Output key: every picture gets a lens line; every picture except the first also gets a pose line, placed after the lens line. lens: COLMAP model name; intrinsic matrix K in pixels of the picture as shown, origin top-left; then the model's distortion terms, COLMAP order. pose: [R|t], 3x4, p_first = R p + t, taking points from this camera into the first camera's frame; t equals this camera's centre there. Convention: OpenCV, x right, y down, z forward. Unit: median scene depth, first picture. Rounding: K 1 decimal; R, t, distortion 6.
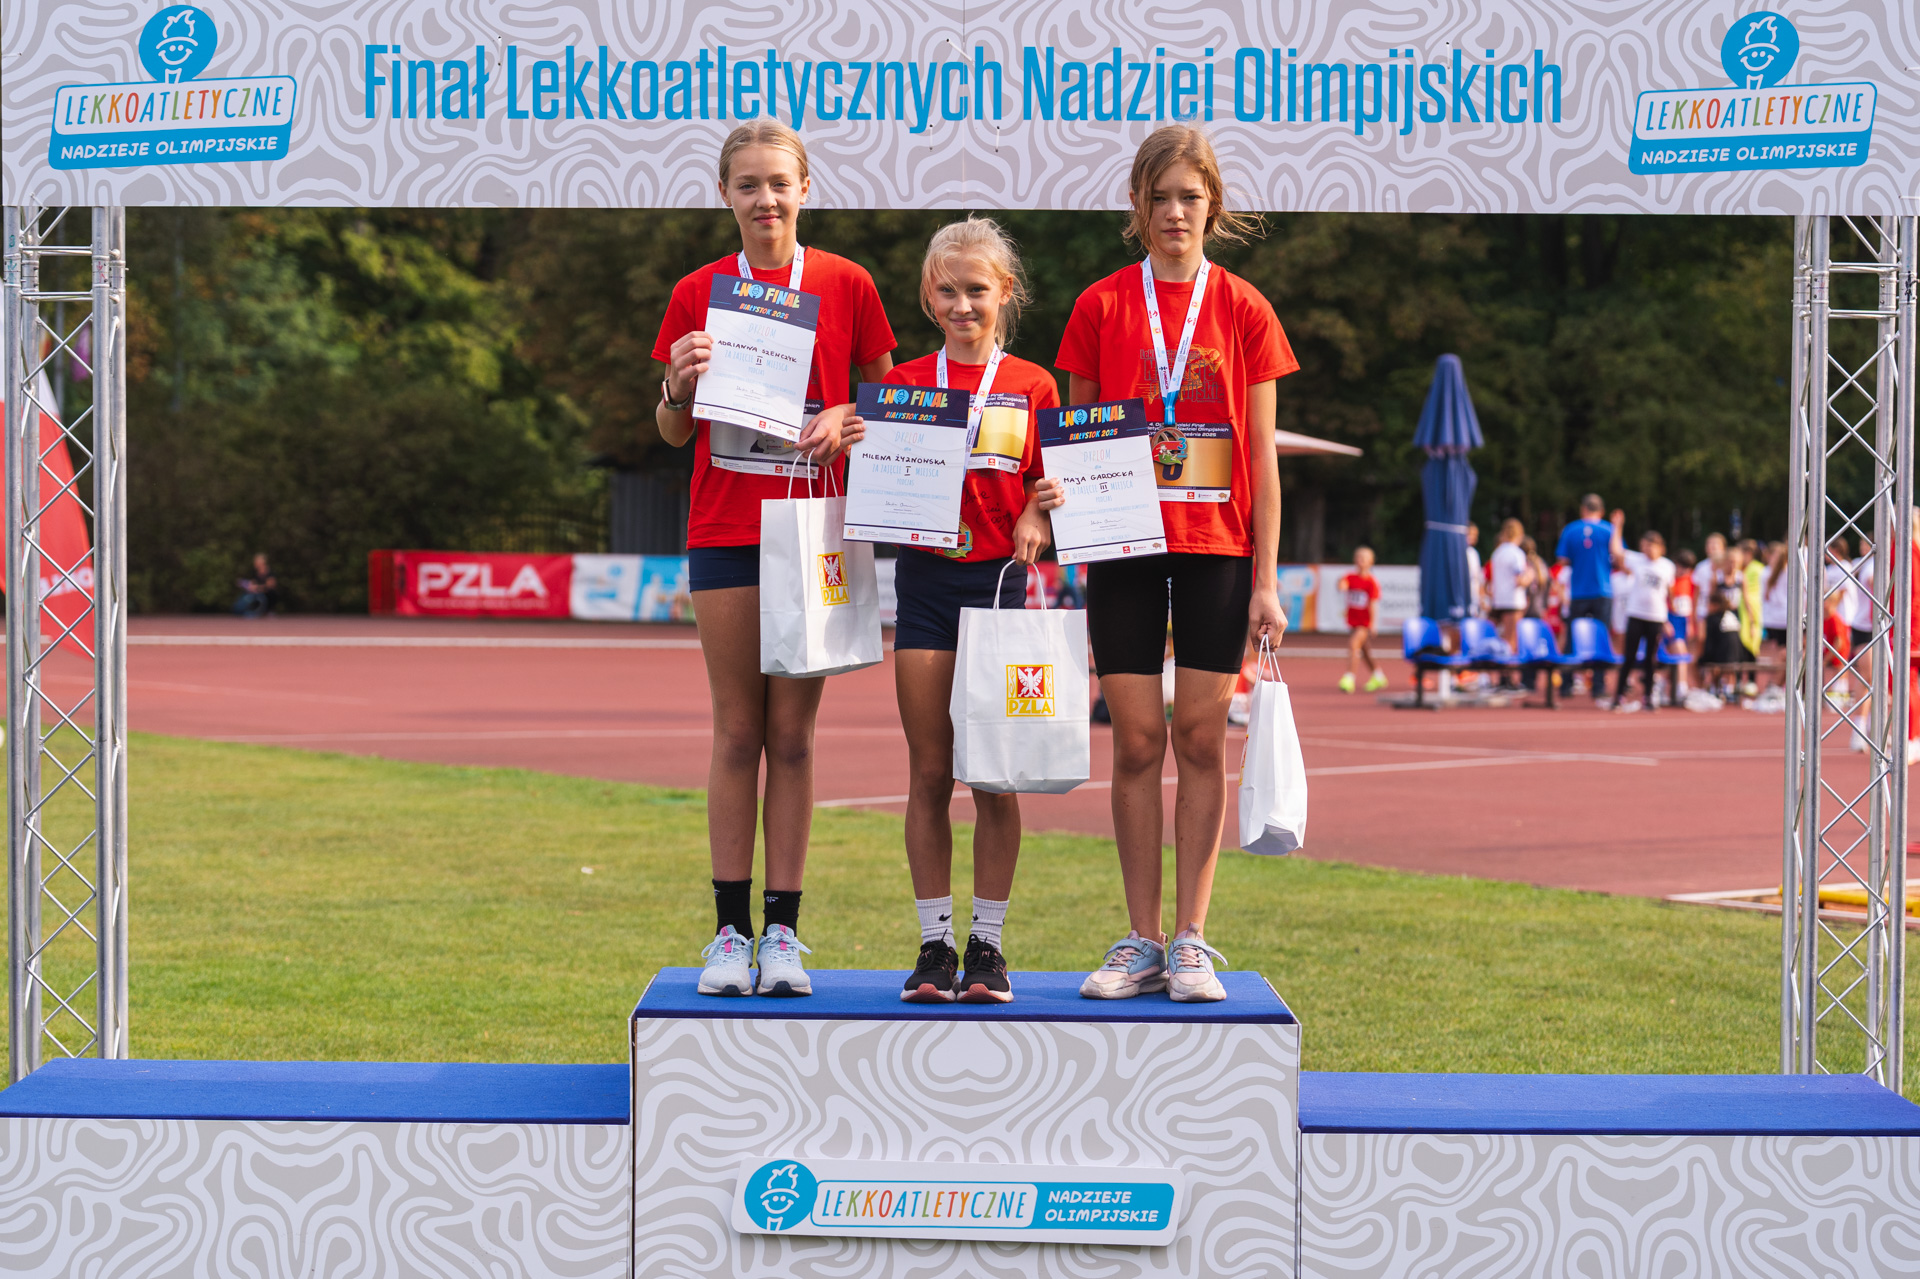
lens RADIAL K [[3863.1, 0, 864.5], [0, 3863.1, 701.5], [0, 0, 1]] dist [-0.012532, 0.028776]
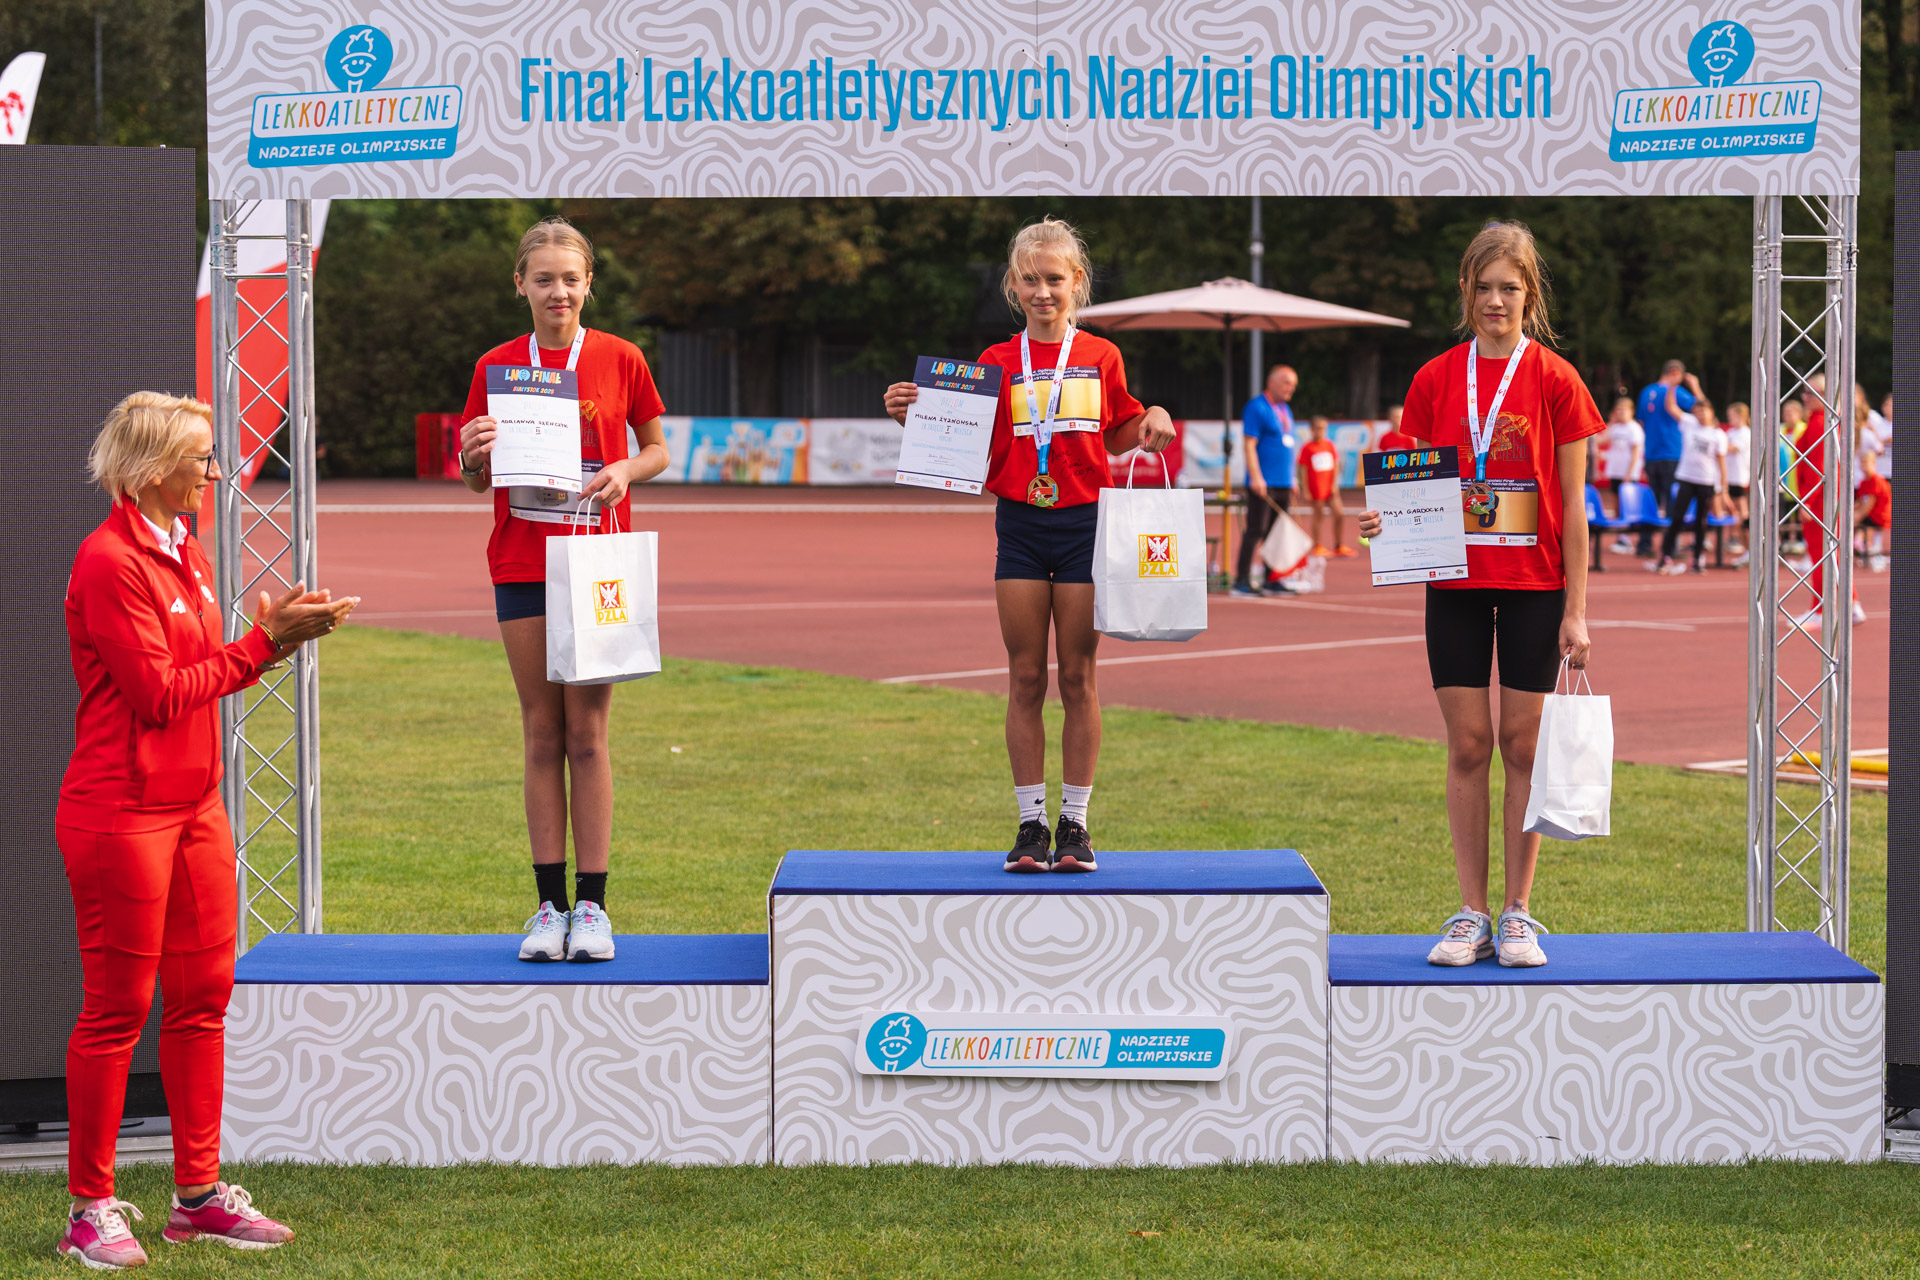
lens RADIAL K [[3892.4, 0, 960.0], [0, 3892.4, 640.0], [0, 0, 1]] dist [-0.004919, -0.075184]
pose [[0.999897, -0.009606, 0.010688, -0.011670], [0.009389, 0.999753, 0.020164, -0.017798], [-0.010879, -0.020061, 0.999740, -0.173358]]
